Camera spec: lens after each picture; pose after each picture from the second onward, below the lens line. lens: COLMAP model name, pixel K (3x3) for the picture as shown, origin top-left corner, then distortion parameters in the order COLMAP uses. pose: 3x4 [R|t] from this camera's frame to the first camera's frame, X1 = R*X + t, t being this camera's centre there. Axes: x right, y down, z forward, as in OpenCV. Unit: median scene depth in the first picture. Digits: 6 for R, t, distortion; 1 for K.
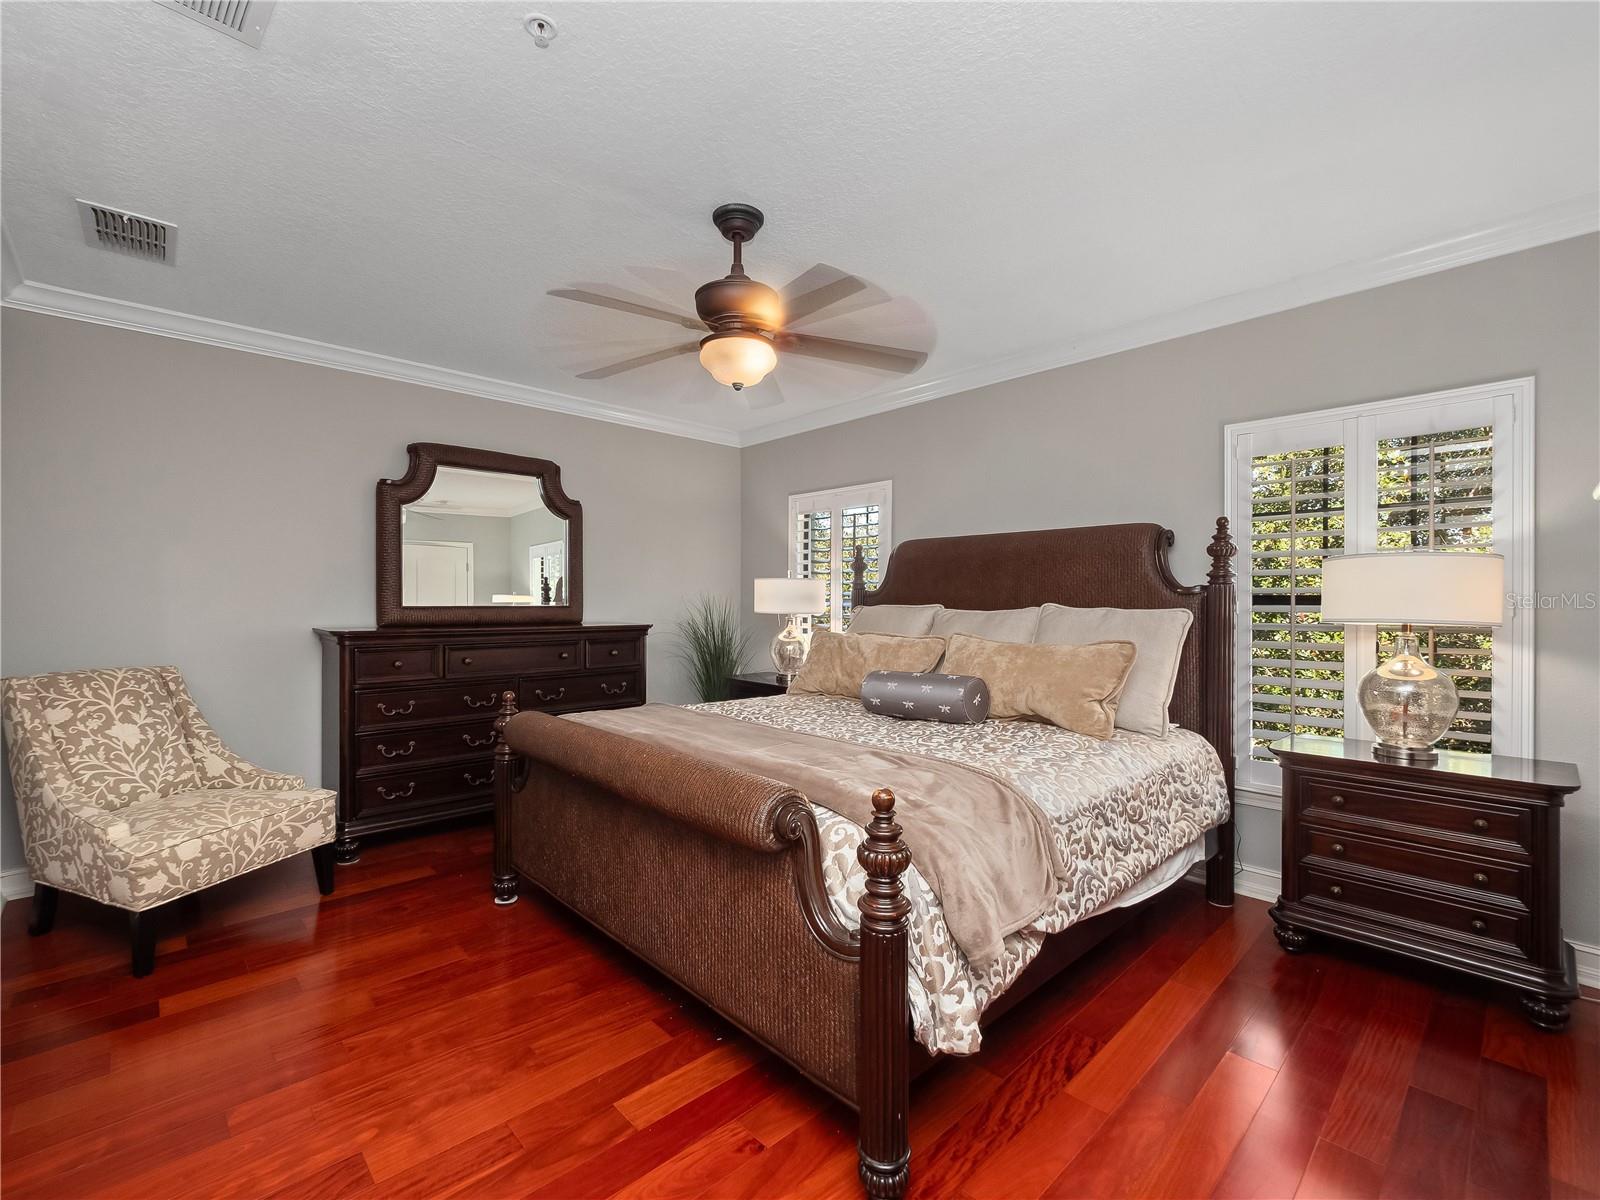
lens RADIAL K [[688.3, 0, 800.0], [0, 688.3, 600.0], [0, 0, 1]] dist [-0.001075, -0.000270]
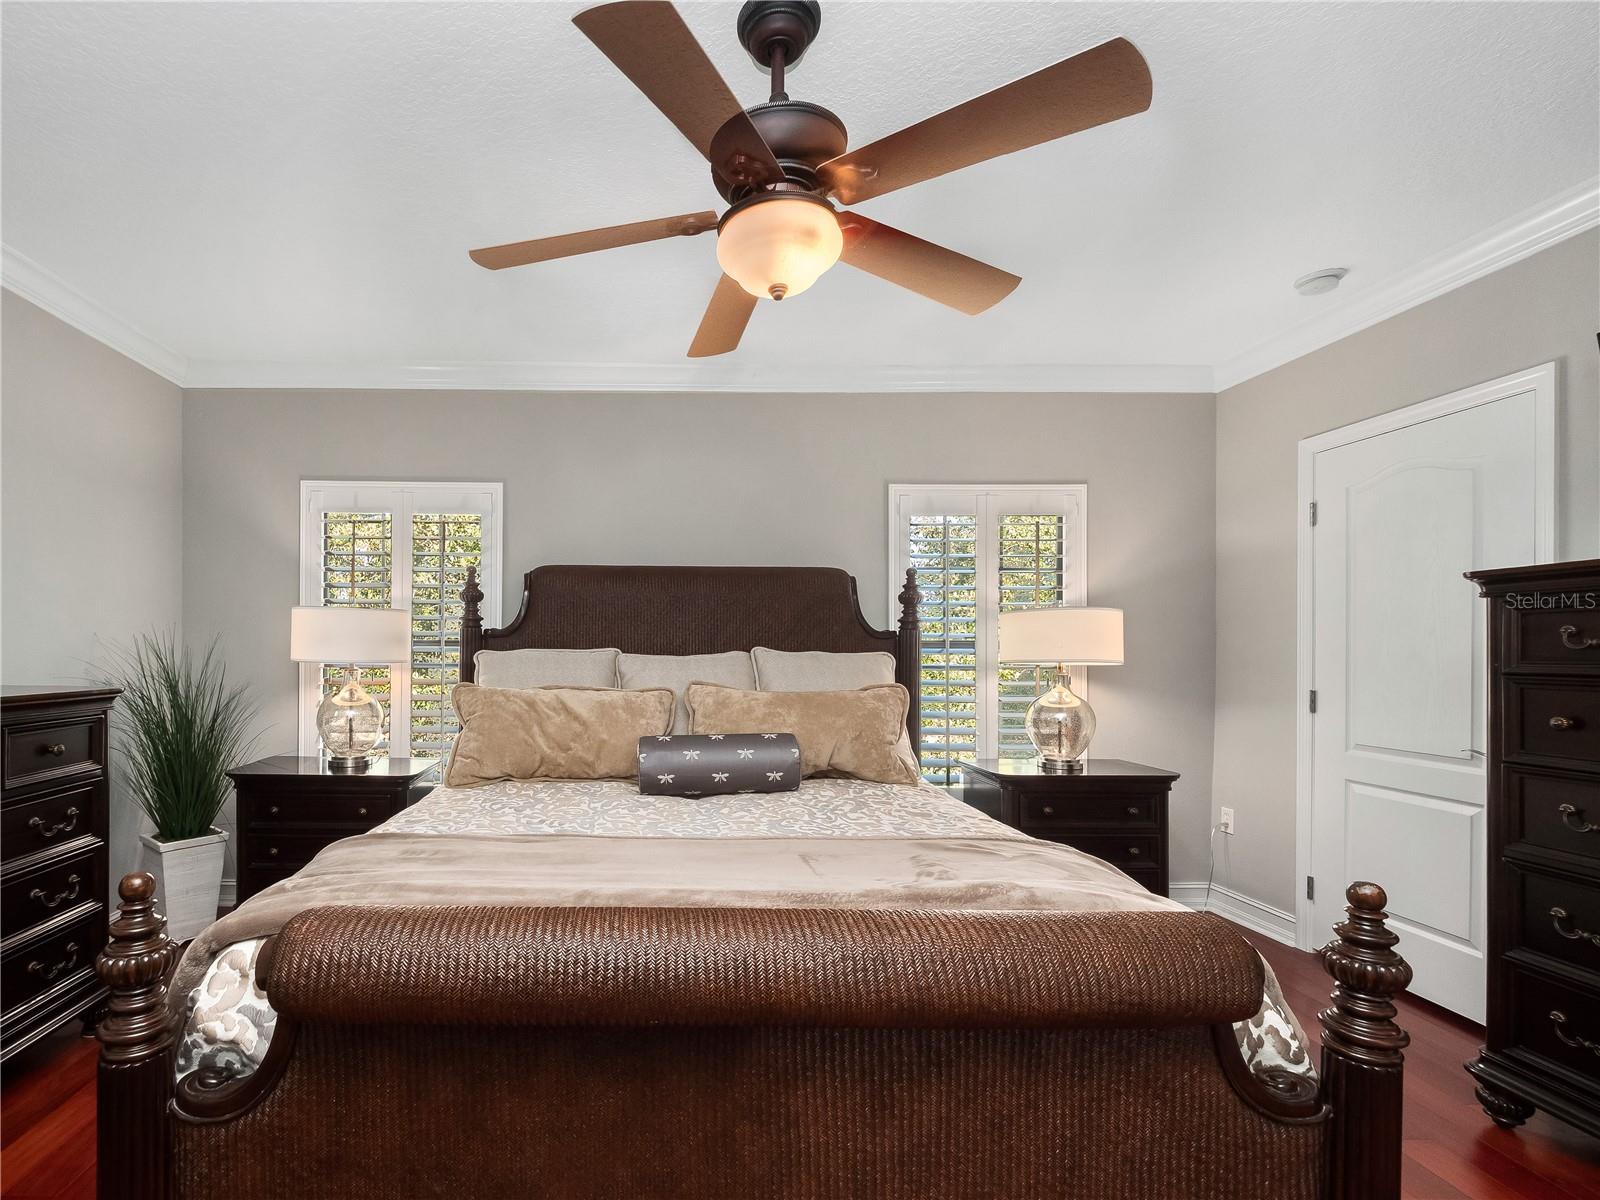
lens RADIAL K [[726.7, 0, 800.1], [0, 726.7, 658.7], [0, 0, 1]] dist [-0.000238, -0.000062]
pose [[0.686619, -0.010899, 0.726936, -0.344836], [-0.004750, 0.999799, 0.019477, 0.001213], [-0.727002, -0.016826, 0.686429, 0.334868]]
